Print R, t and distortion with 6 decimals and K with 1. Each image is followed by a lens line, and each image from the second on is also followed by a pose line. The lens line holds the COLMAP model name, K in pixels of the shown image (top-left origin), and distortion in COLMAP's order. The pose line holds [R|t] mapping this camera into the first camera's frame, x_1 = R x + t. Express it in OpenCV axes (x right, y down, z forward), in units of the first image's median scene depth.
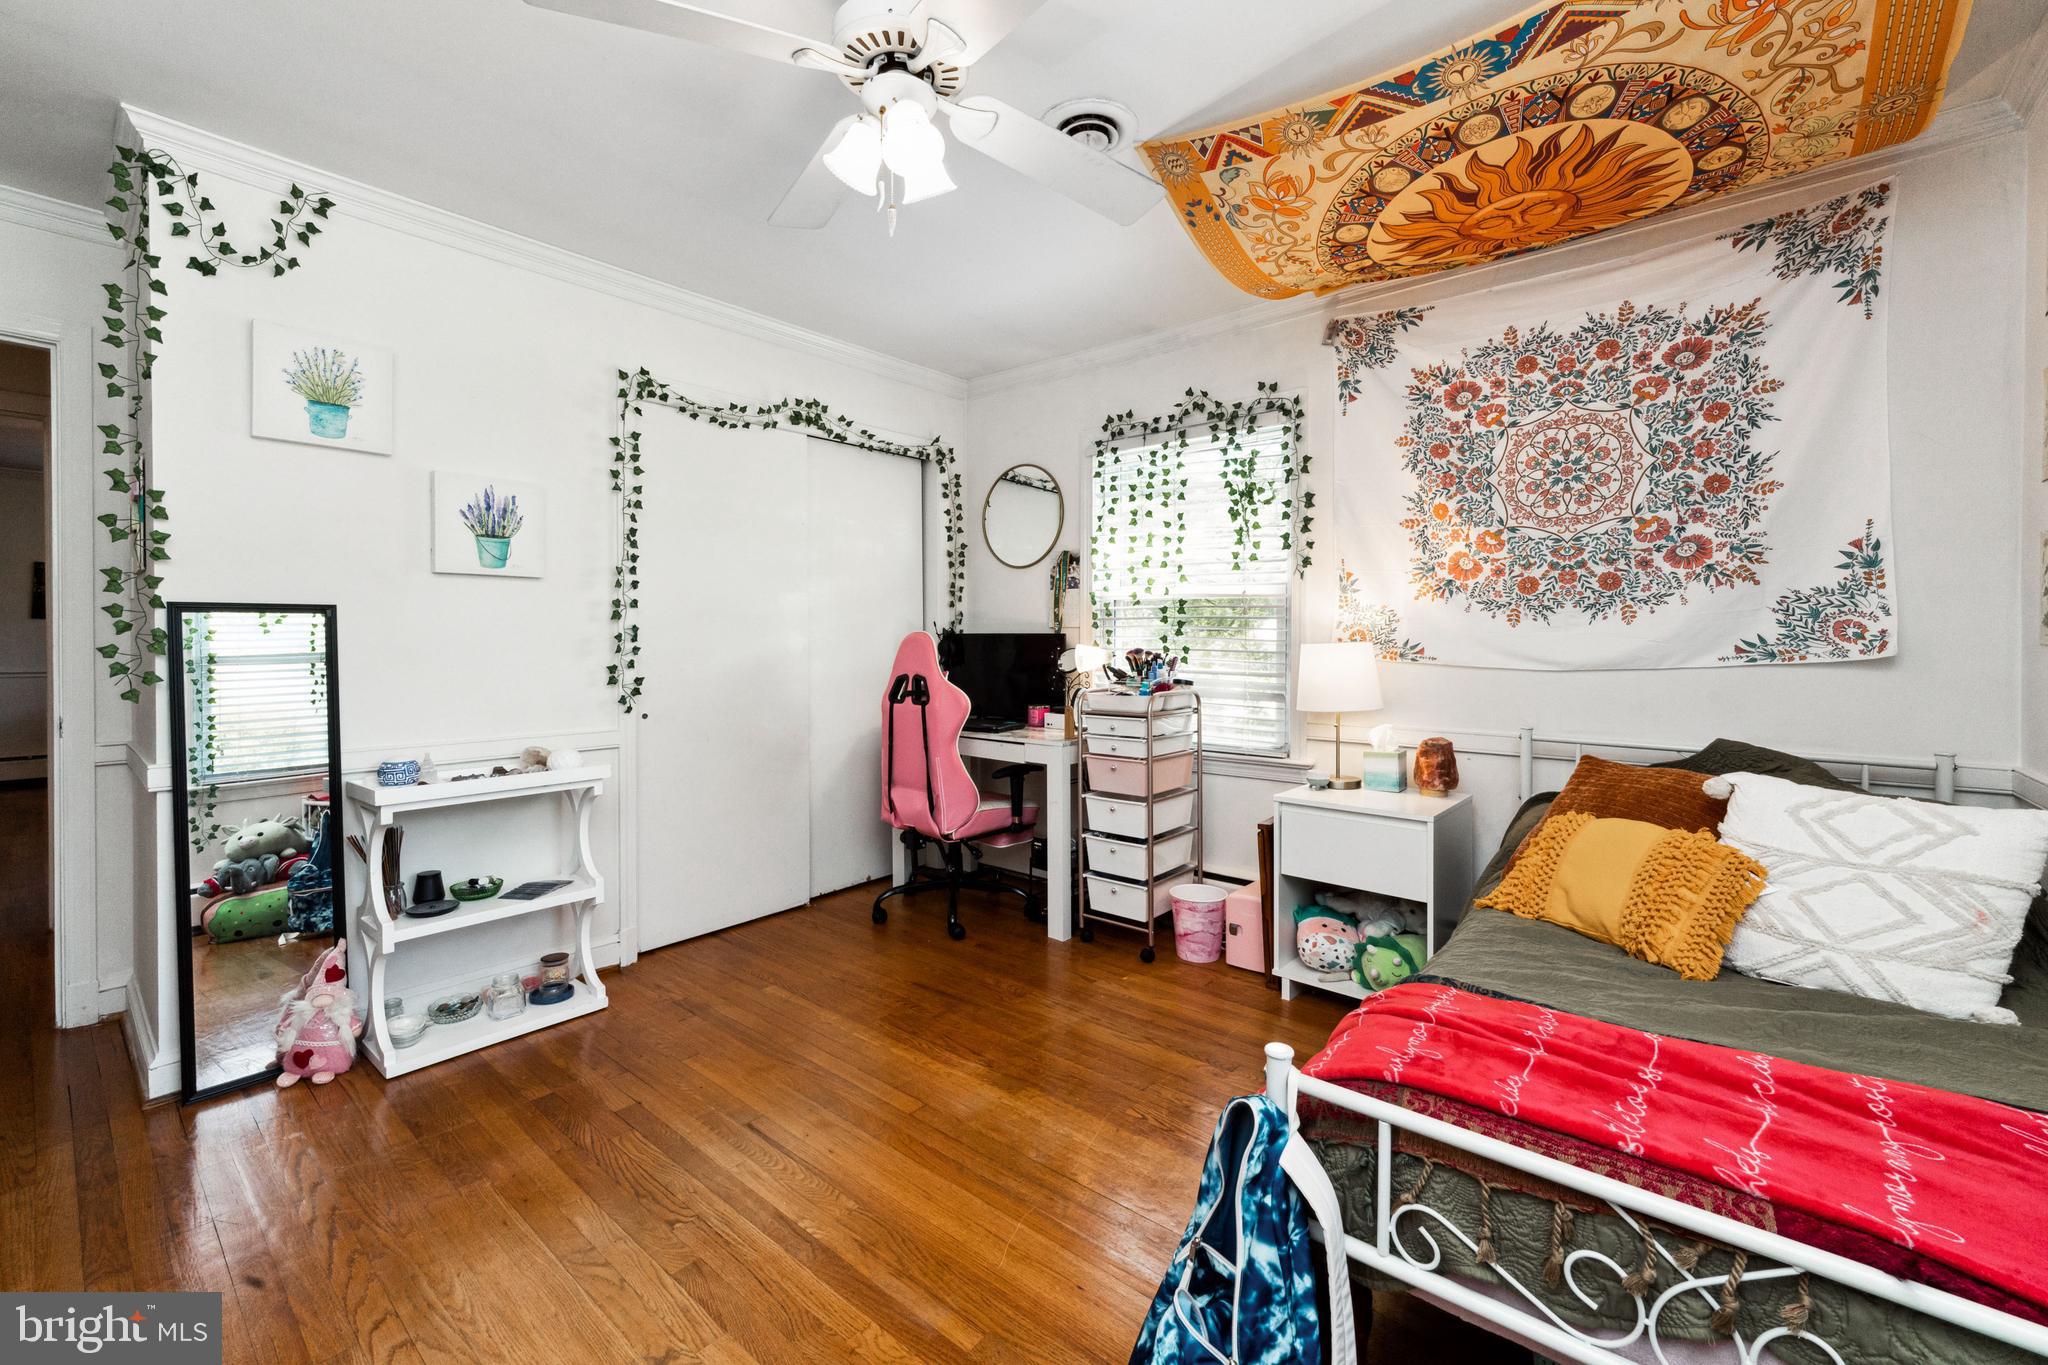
lens RADIAL K [[829.4, 0, 1020.2], [0, 829.4, 642.4], [0, 0, 1]] dist [0.001068, -0.000787]
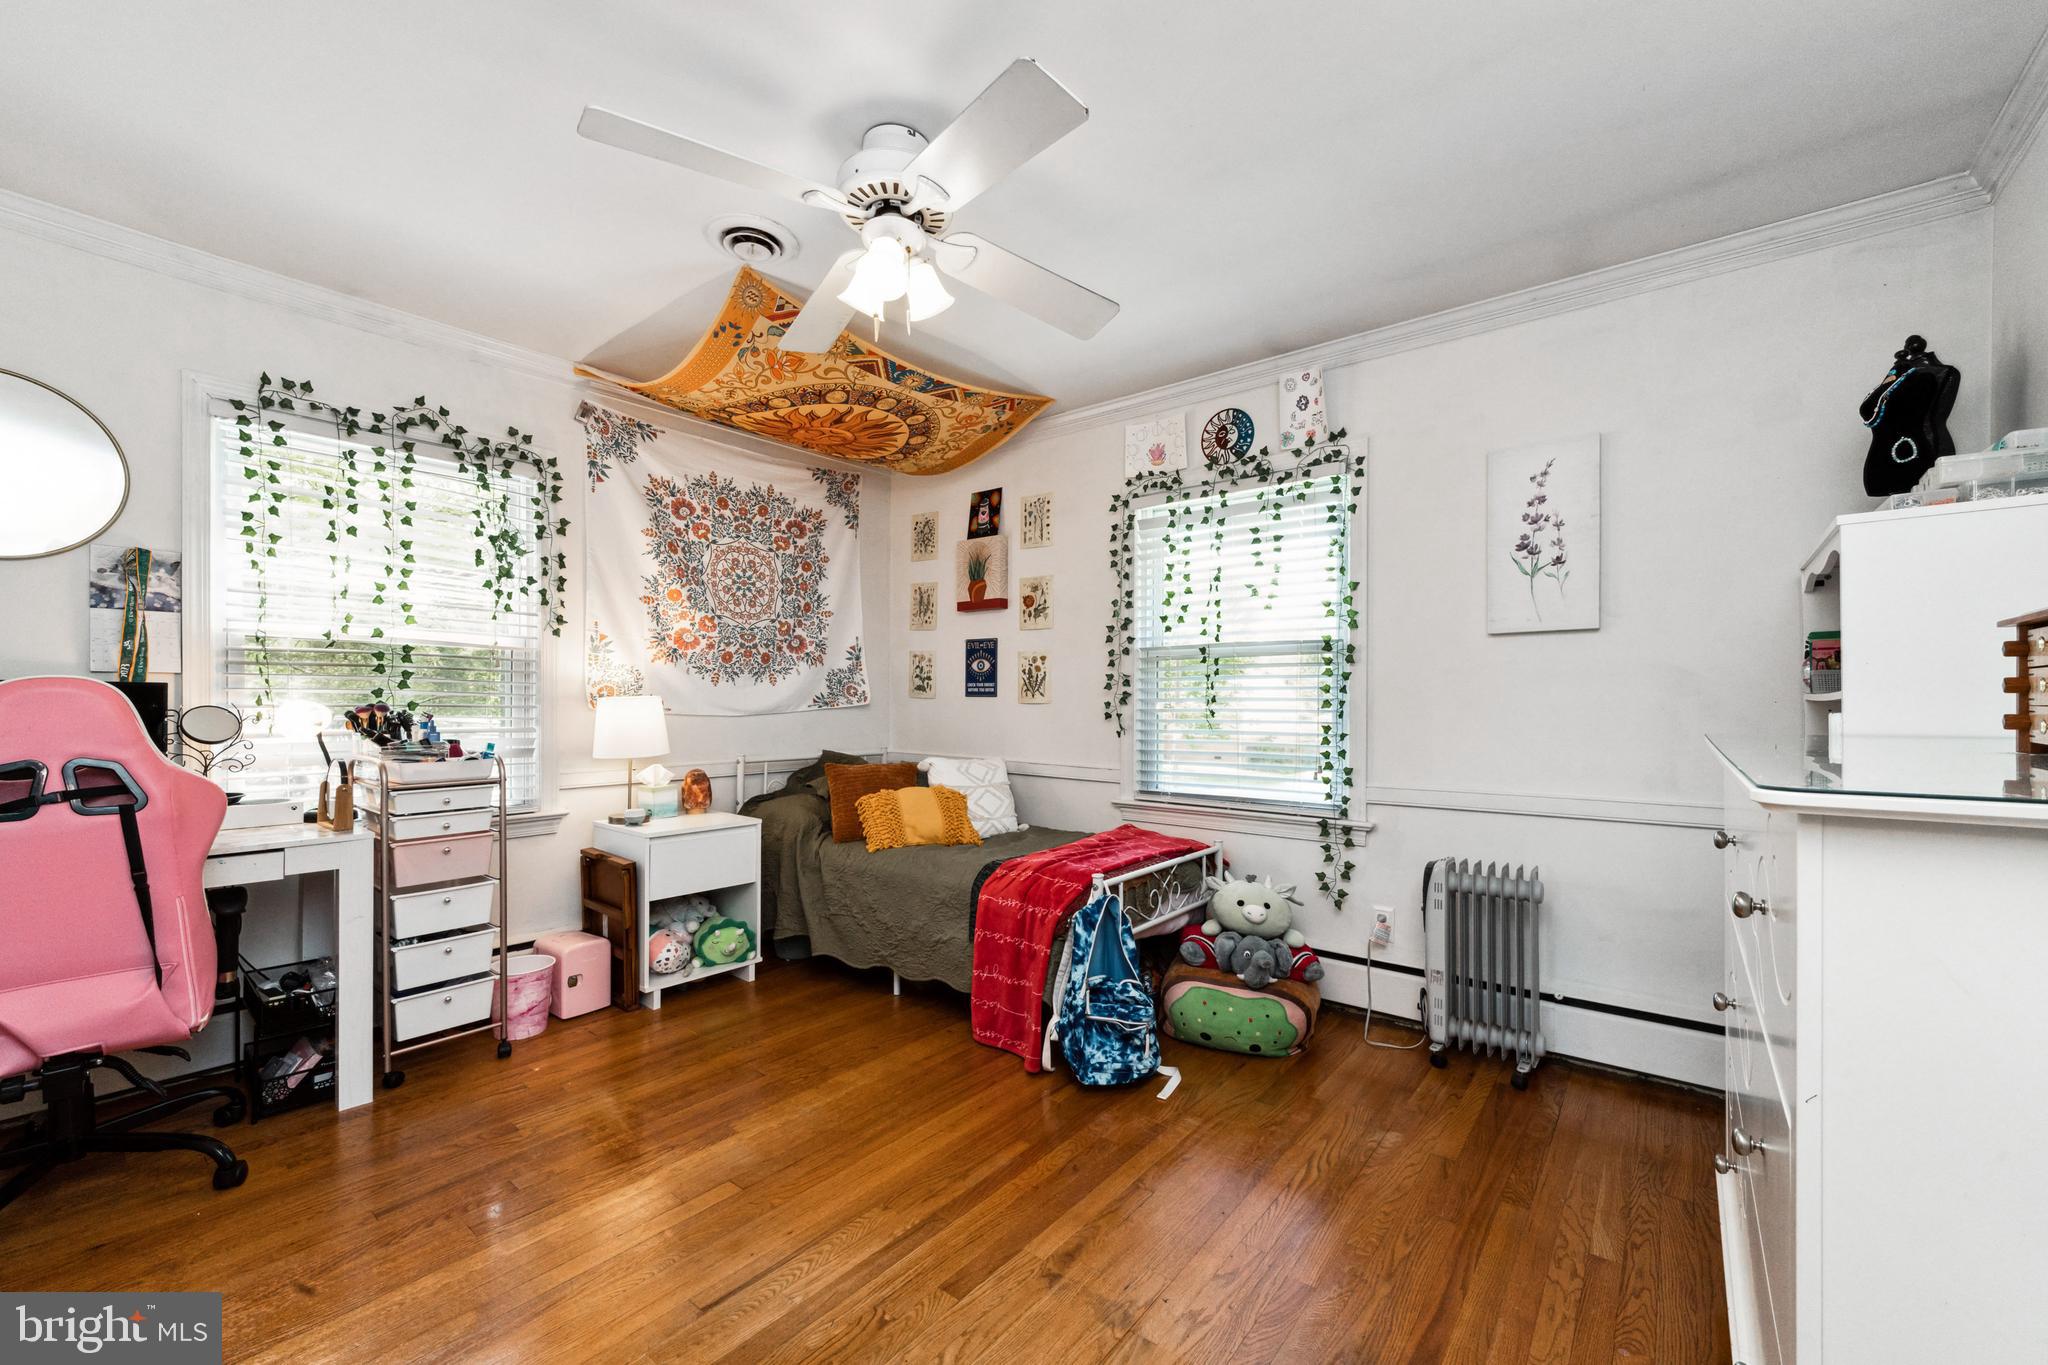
lens RADIAL K [[788.7, 0, 1021.6], [0, 788.7, 693.8], [0, 0, 1]] dist [0.001095, 0.000026]
pose [[-0.000979, 0.003389, 0.999994, -0.735053], [-0.000566, 0.999994, -0.003390, -0.001117], [-0.999999, -0.000569, -0.000977, 0.475755]]
